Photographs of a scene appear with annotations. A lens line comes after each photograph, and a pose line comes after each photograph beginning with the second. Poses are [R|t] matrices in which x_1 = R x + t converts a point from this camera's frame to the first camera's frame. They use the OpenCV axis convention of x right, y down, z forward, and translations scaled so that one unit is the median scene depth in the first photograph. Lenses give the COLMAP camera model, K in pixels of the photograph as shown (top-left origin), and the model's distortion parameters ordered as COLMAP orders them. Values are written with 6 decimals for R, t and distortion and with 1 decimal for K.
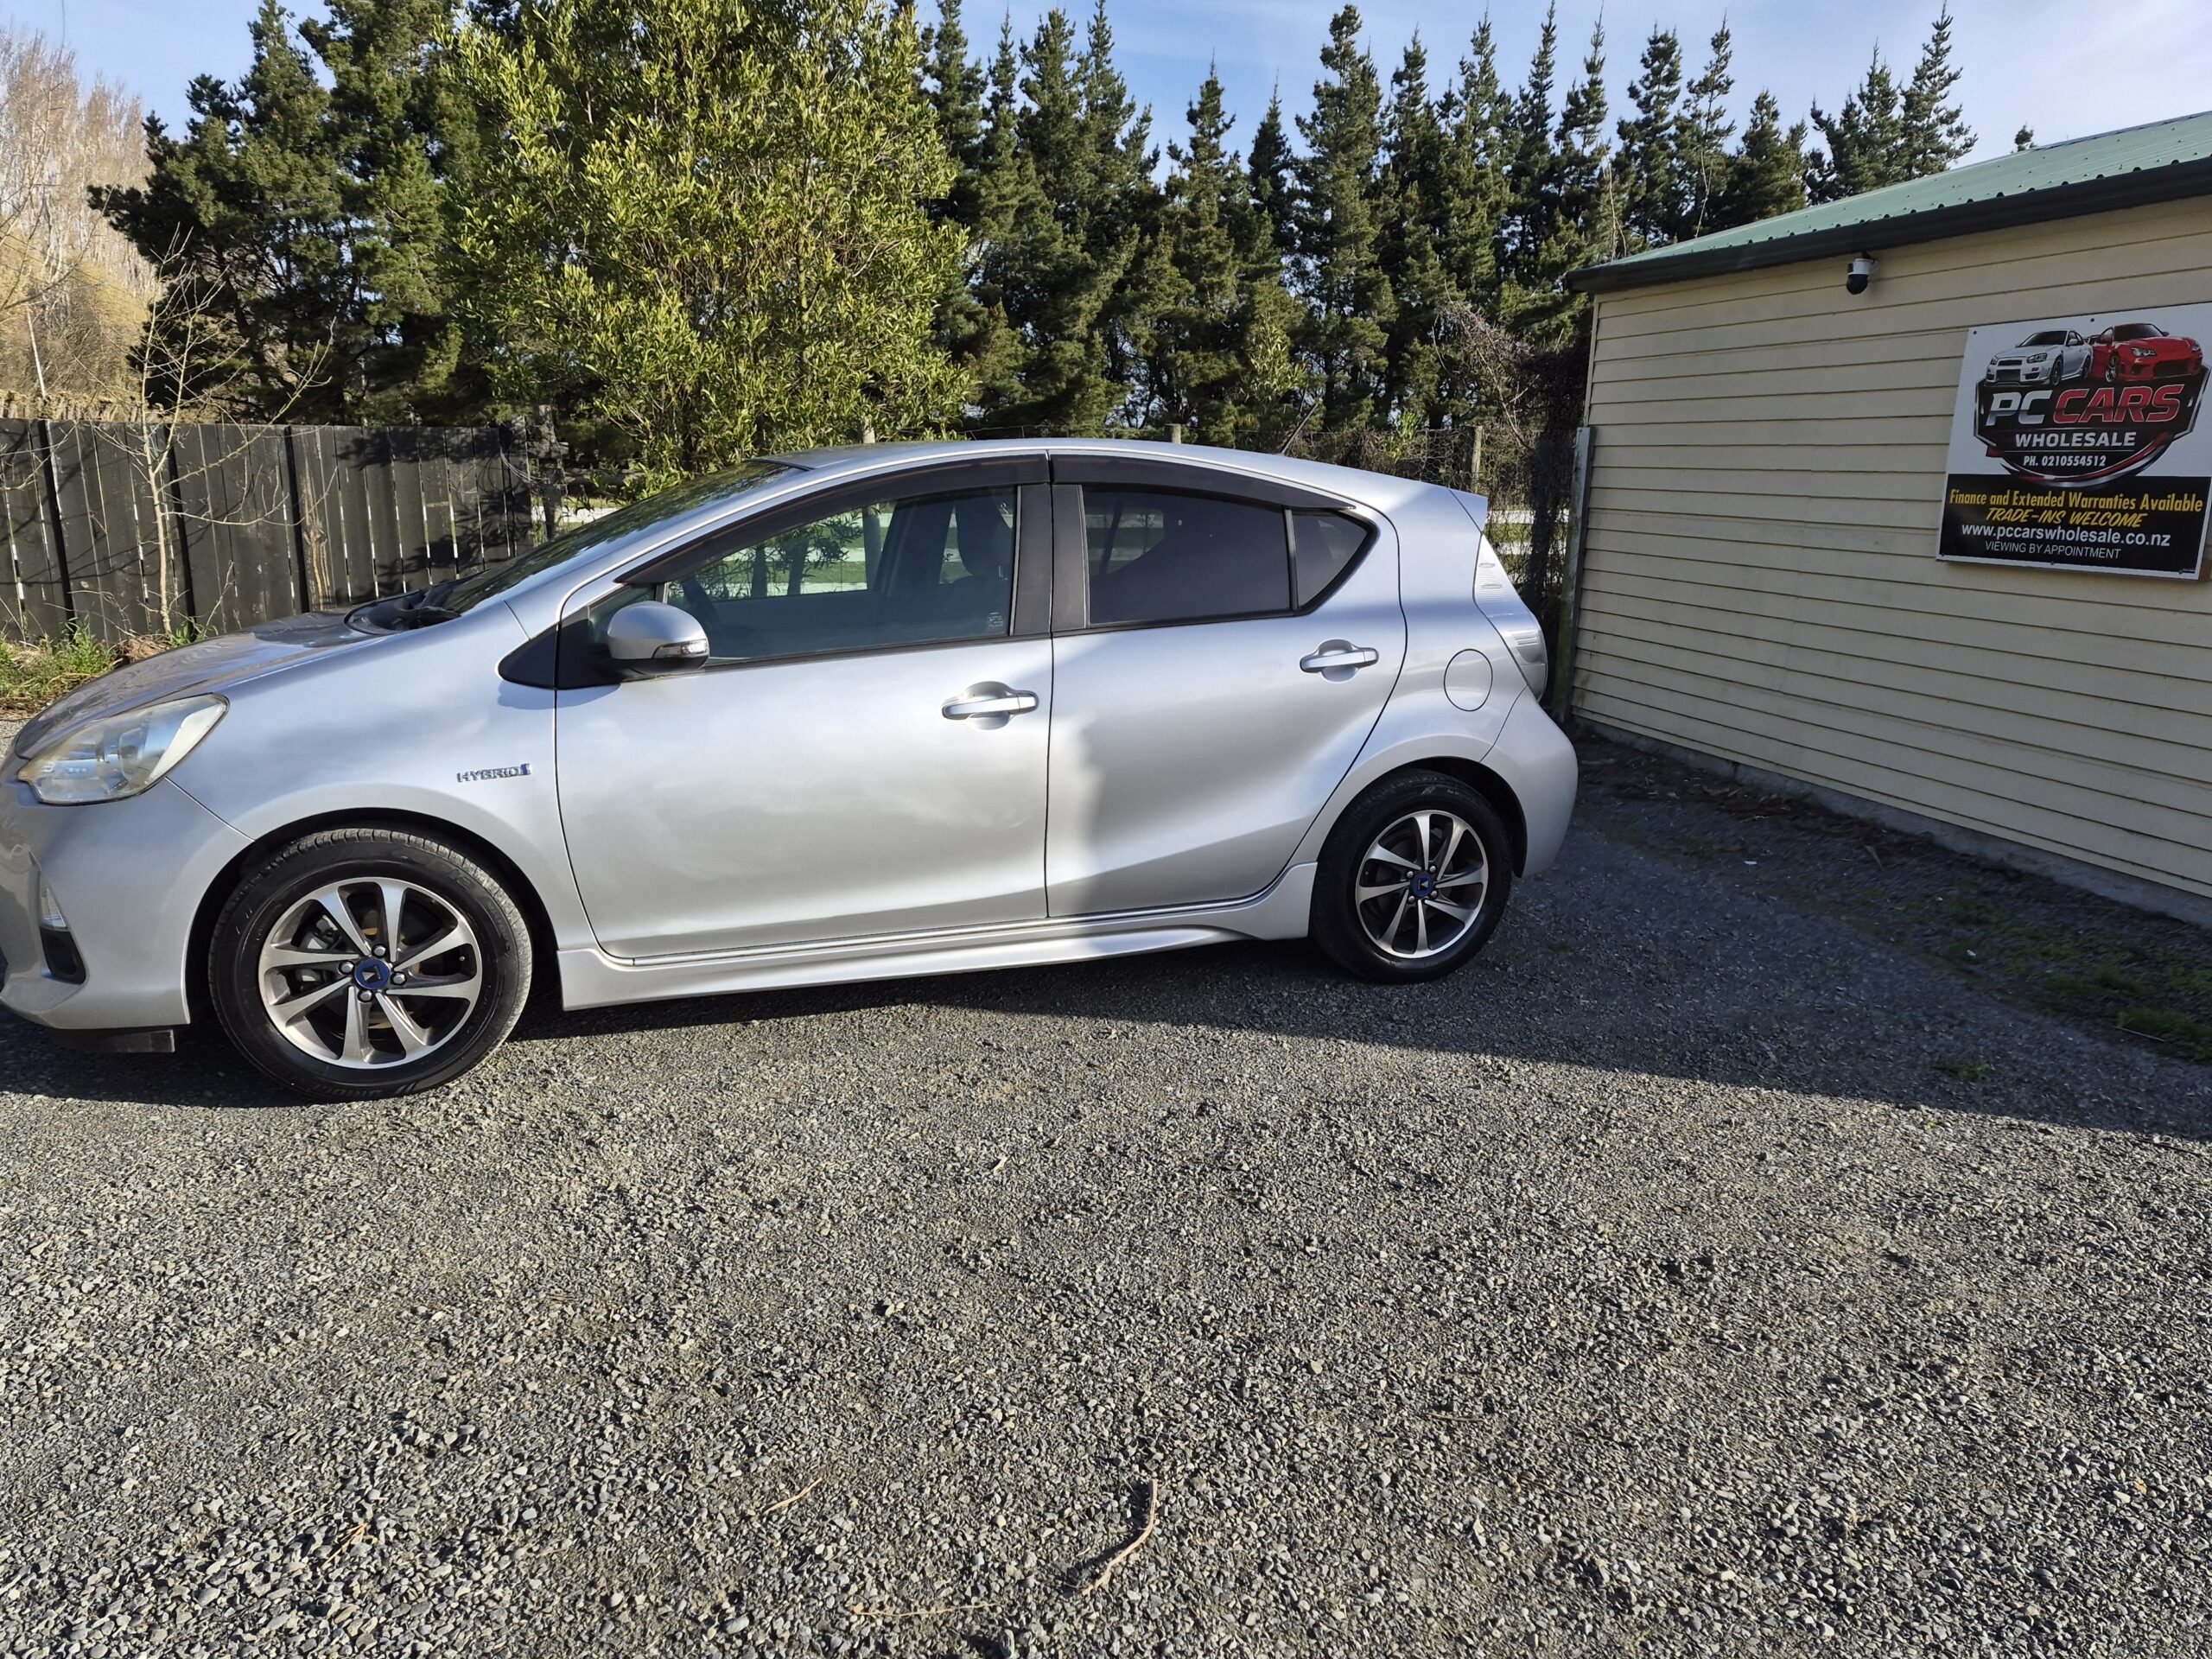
lens RADIAL K [[1535.2, 0, 1125.4], [0, 1535.2, 866.4], [0, 0, 1]] dist [0.056481, -0.045355]
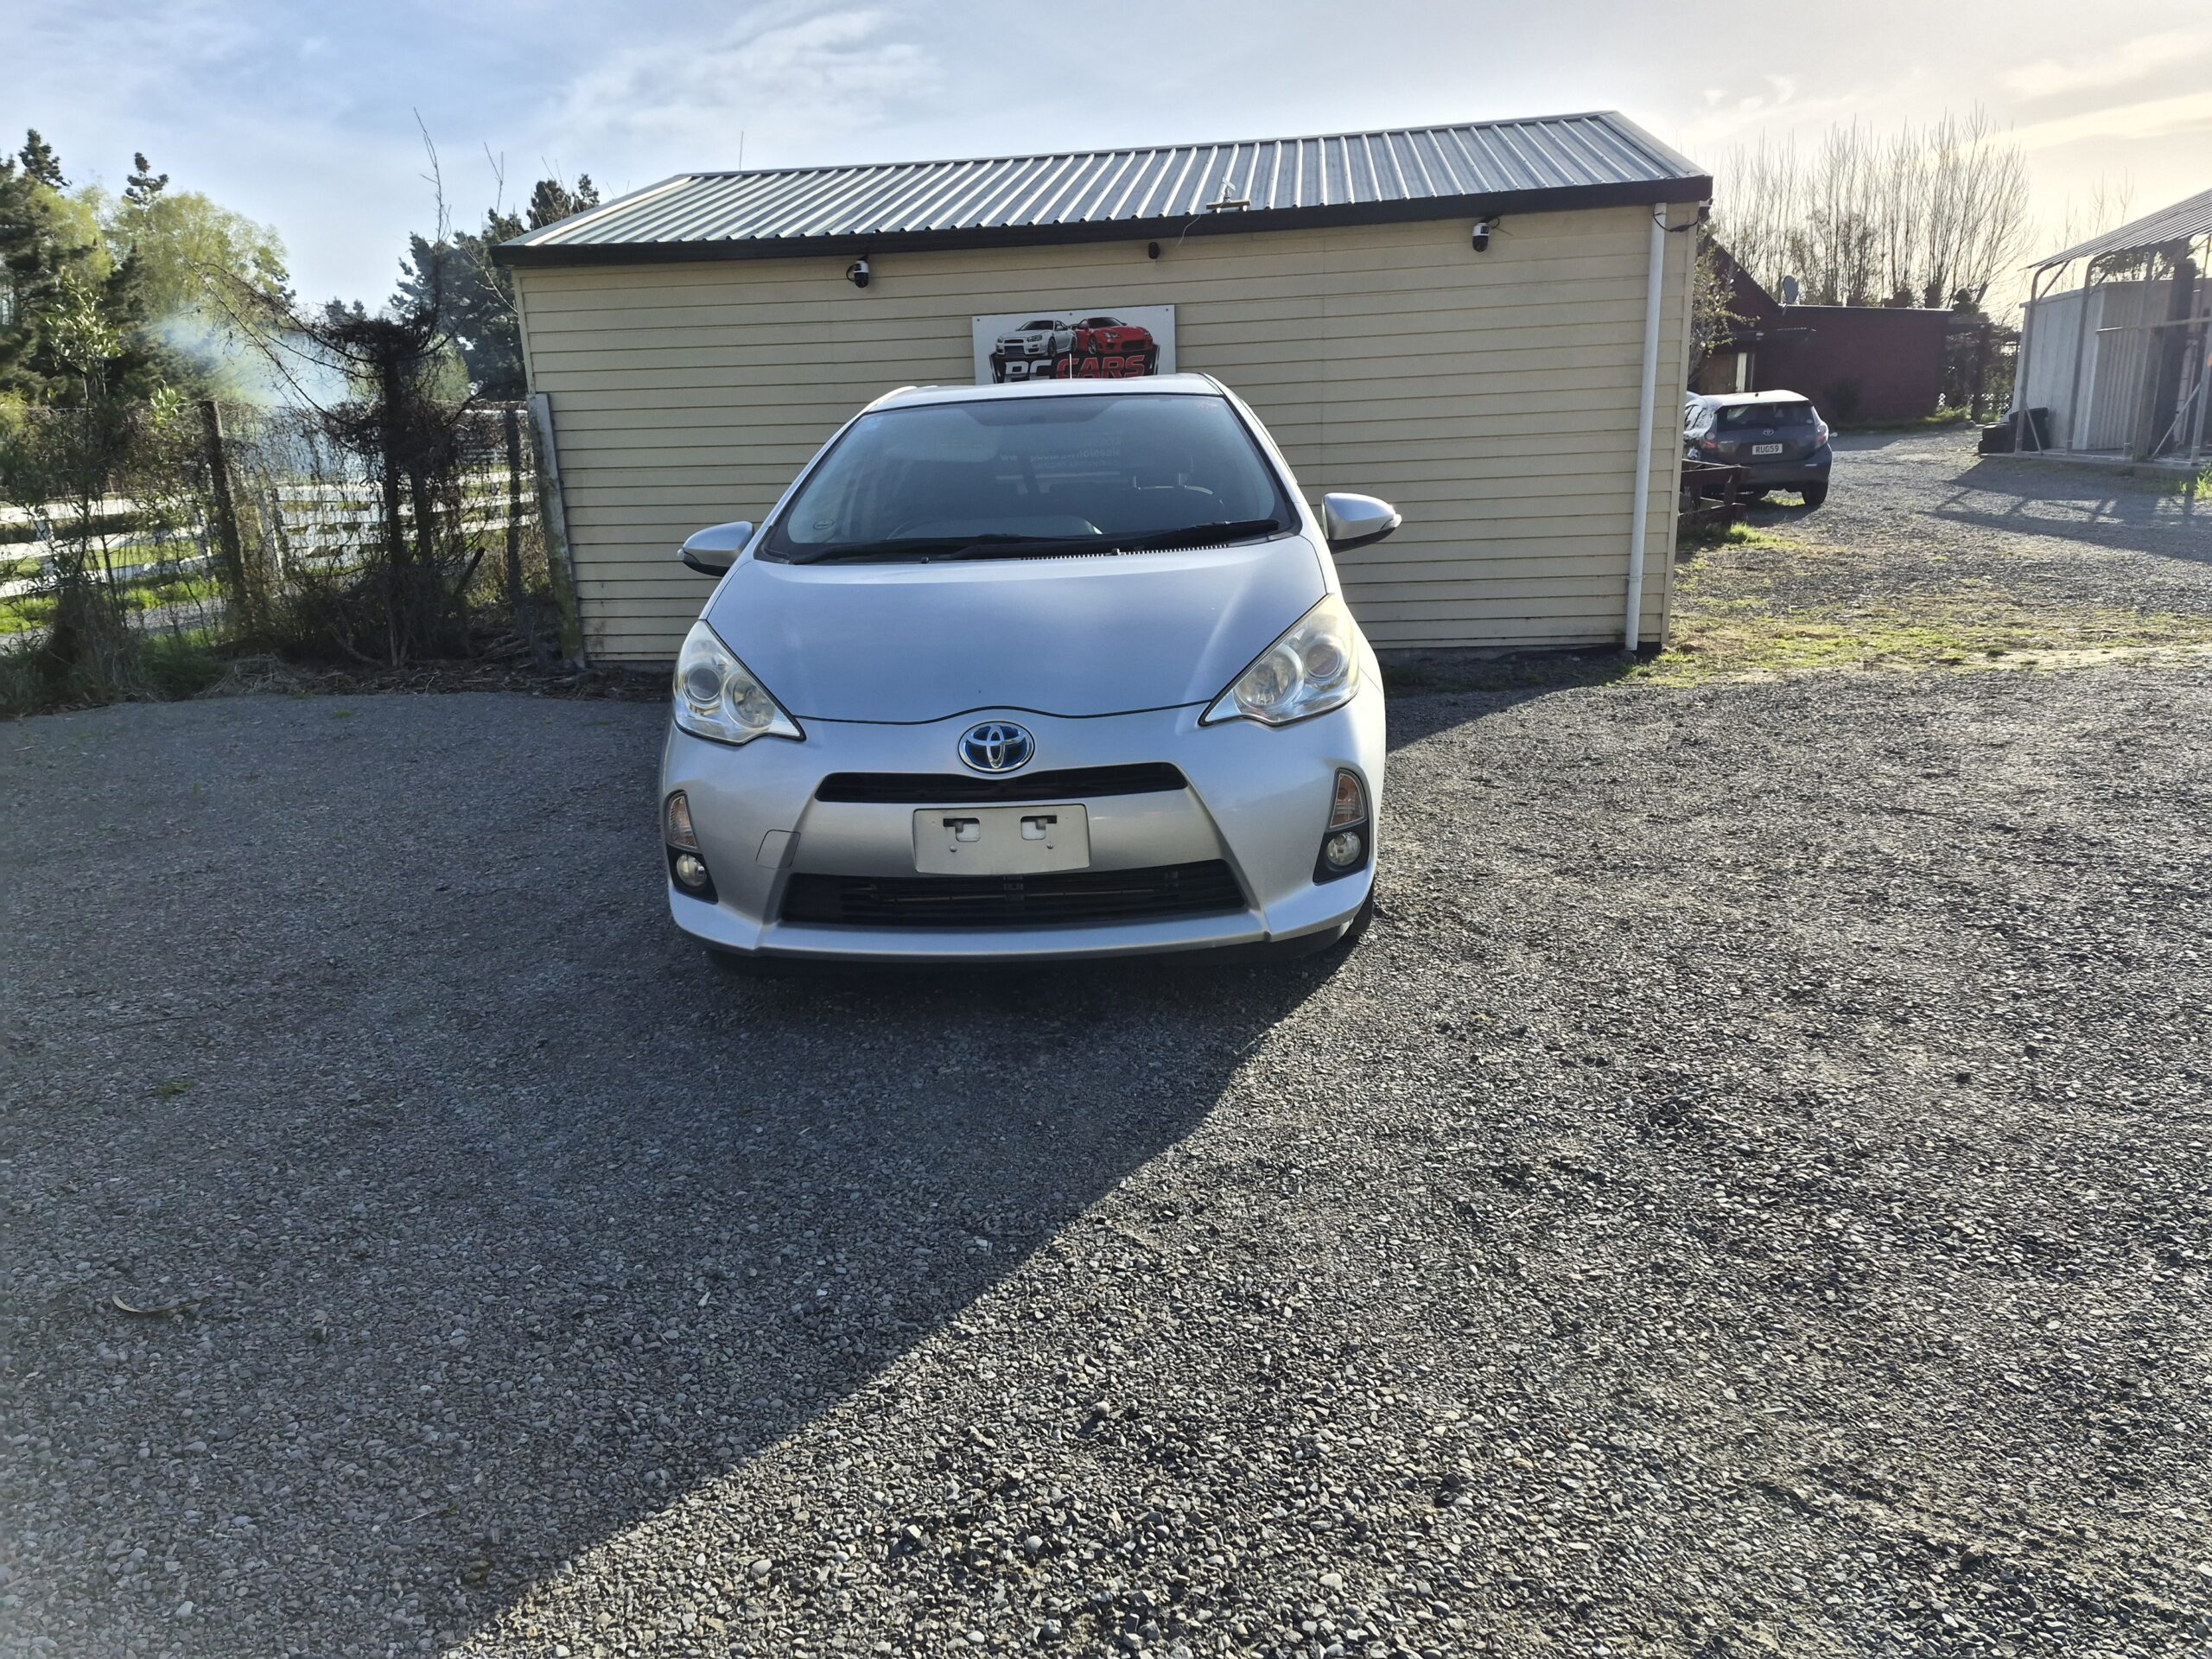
lens RADIAL K [[1532.2, 0, 1069.3], [0, 1532.2, 859.7], [0, 0, 1]] dist [0.080611, -0.062039]
pose [[0.414364, -0.273134, 0.868159, -0.916377], [0.275017, 0.946888, 0.166640, -0.090416], [-0.867564, 0.169709, 0.467473, 0.371729]]
